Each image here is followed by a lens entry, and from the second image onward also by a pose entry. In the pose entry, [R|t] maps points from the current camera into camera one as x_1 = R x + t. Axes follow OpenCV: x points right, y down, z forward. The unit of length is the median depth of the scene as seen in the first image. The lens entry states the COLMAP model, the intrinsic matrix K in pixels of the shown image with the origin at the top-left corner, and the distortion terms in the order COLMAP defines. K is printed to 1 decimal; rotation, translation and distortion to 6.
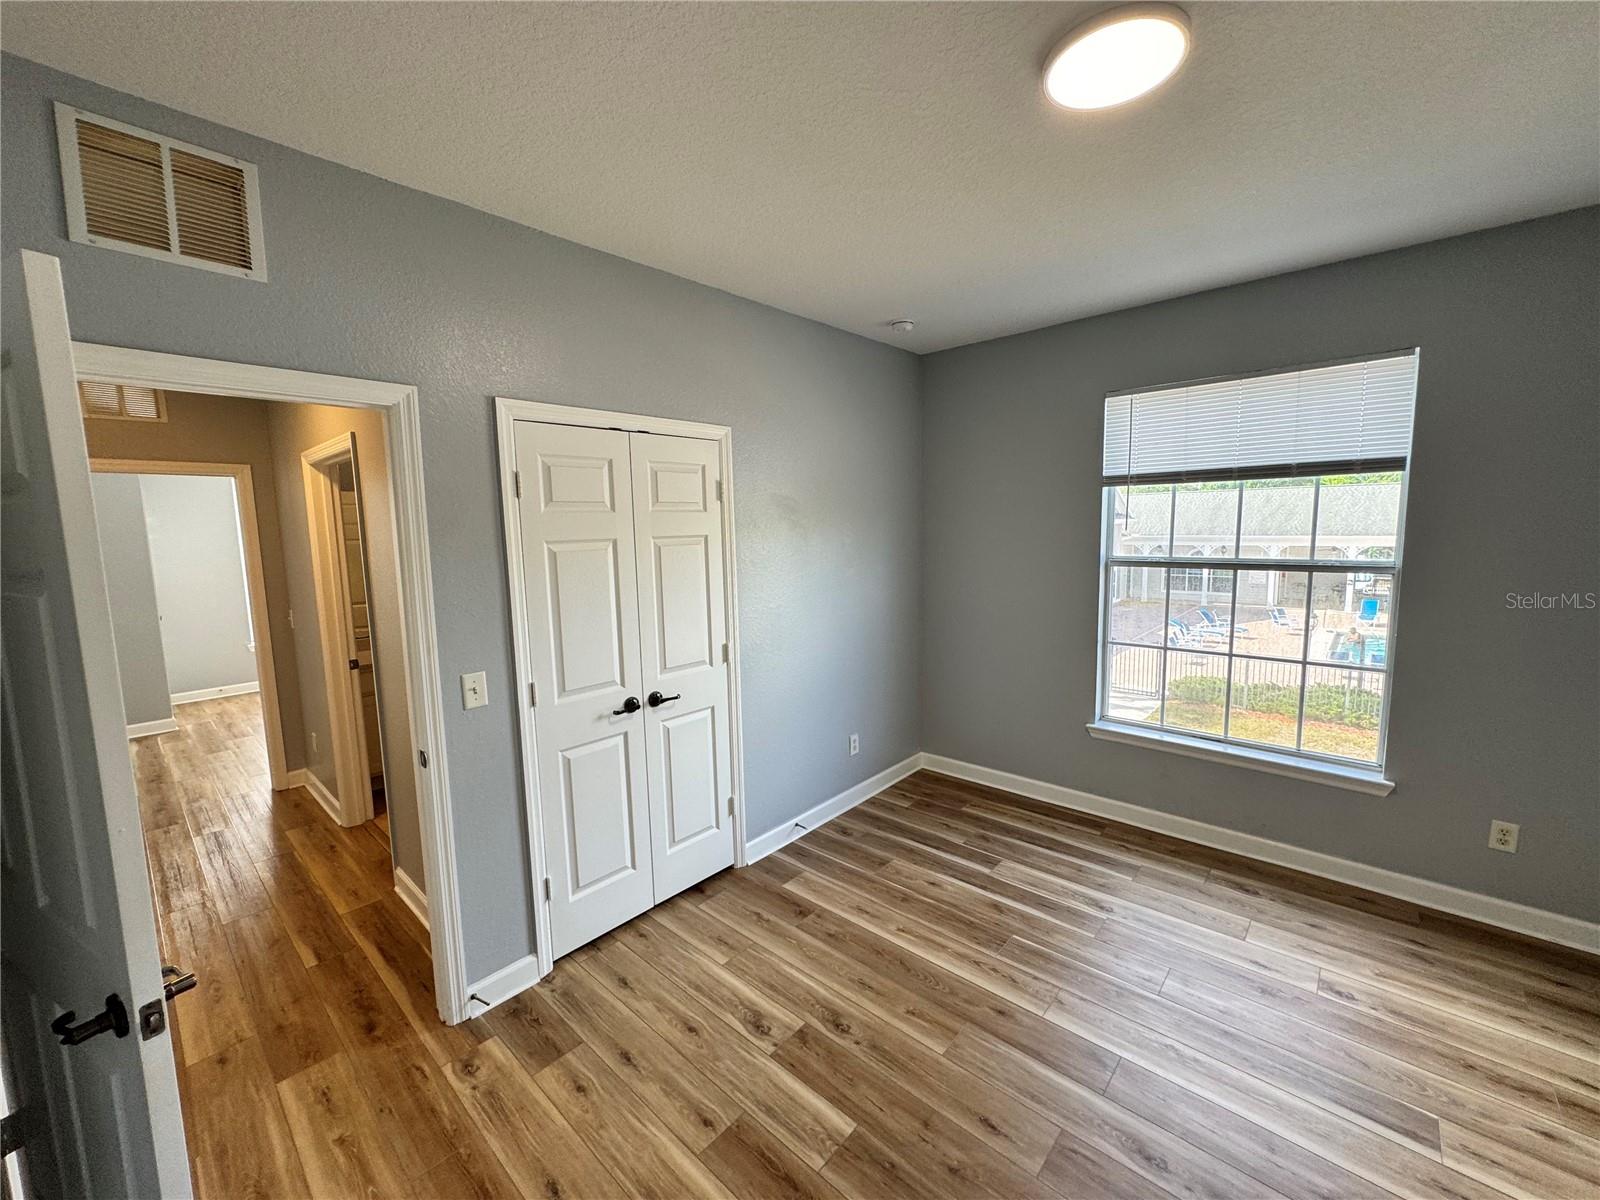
lens RADIAL K [[631.0, 0, 796.1], [0, 631.0, 593.9], [0, 0, 1]] dist [-0.003358, 0.000216]
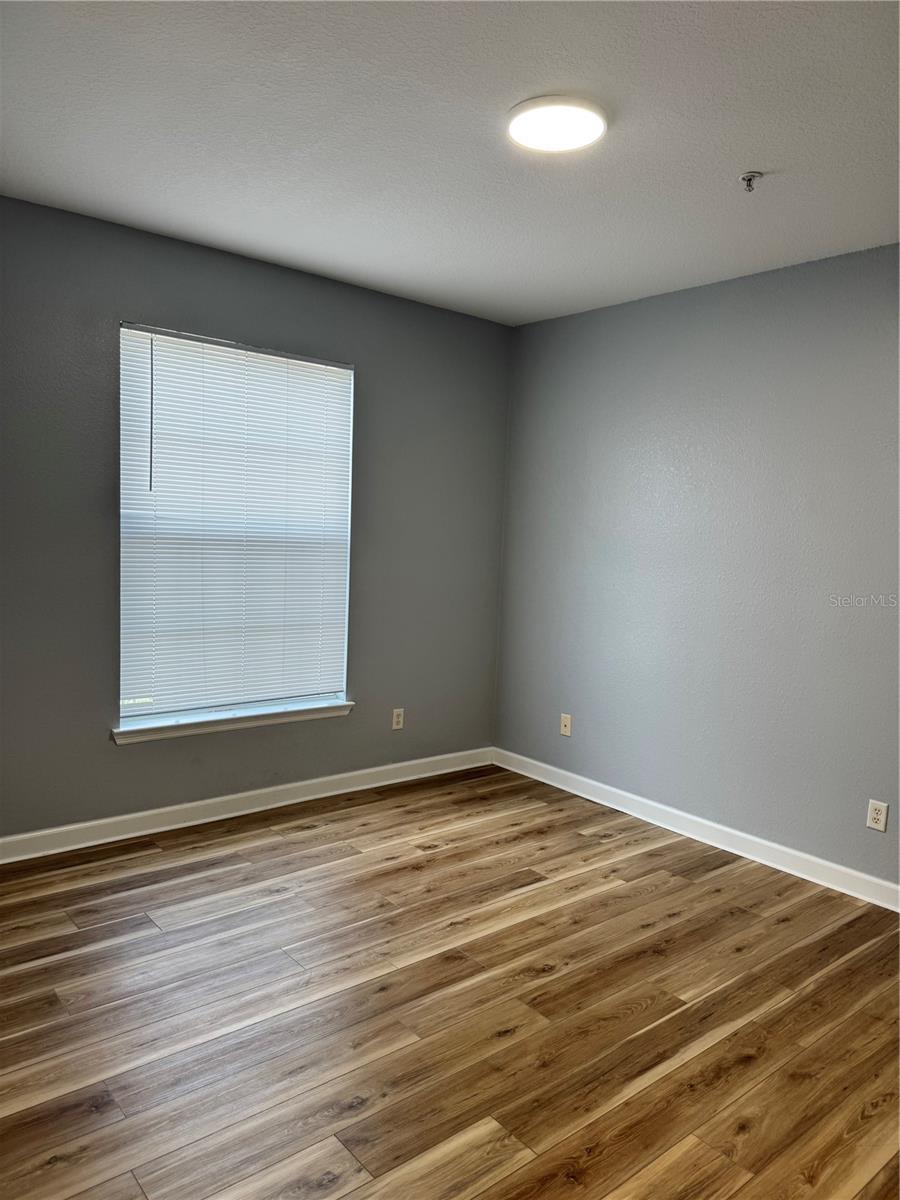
lens RADIAL K [[840.6, 0, 451.0], [0, 840.6, 601.8], [0, 0, 1]] dist [-0.032728, -0.000442]
pose [[0.154192, -0.072299, 0.985392, -0.901769], [0.075504, 0.995265, 0.061208, 0.019591], [-0.985152, 0.064963, 0.158921, 0.704483]]
